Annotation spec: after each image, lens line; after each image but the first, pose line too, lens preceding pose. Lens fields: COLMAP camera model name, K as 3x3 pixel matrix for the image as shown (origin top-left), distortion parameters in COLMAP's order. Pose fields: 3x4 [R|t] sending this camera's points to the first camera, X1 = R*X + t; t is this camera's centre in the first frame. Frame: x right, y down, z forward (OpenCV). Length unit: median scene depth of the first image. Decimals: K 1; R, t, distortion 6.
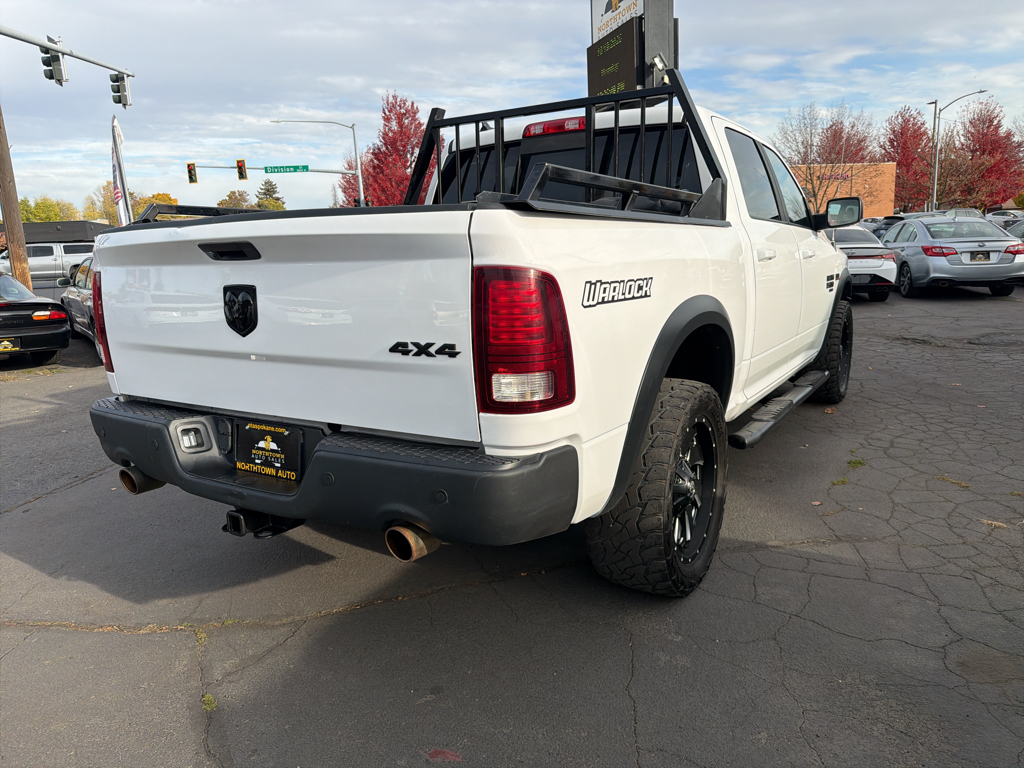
lens RADIAL K [[732.6, 0, 502.5], [0, 732.6, 364.3], [0, 0, 1]] dist [0.006931, -0.018852]
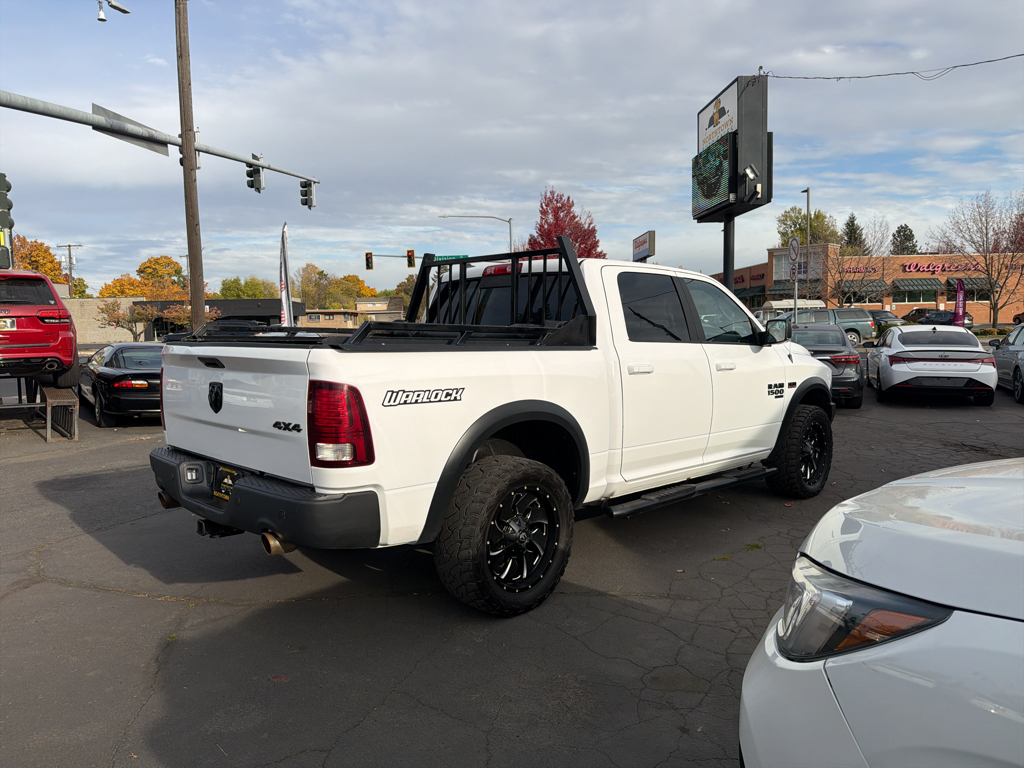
lens RADIAL K [[726.0, 0, 503.2], [0, 726.0, 363.6], [0, 0, 1]] dist [0.055291, -0.077930]
pose [[0.974366, 0.036948, -0.221912, 0.448828], [-0.061124, 0.992793, -0.103083, -0.012621], [0.216504, 0.114004, 0.969603, -0.333459]]
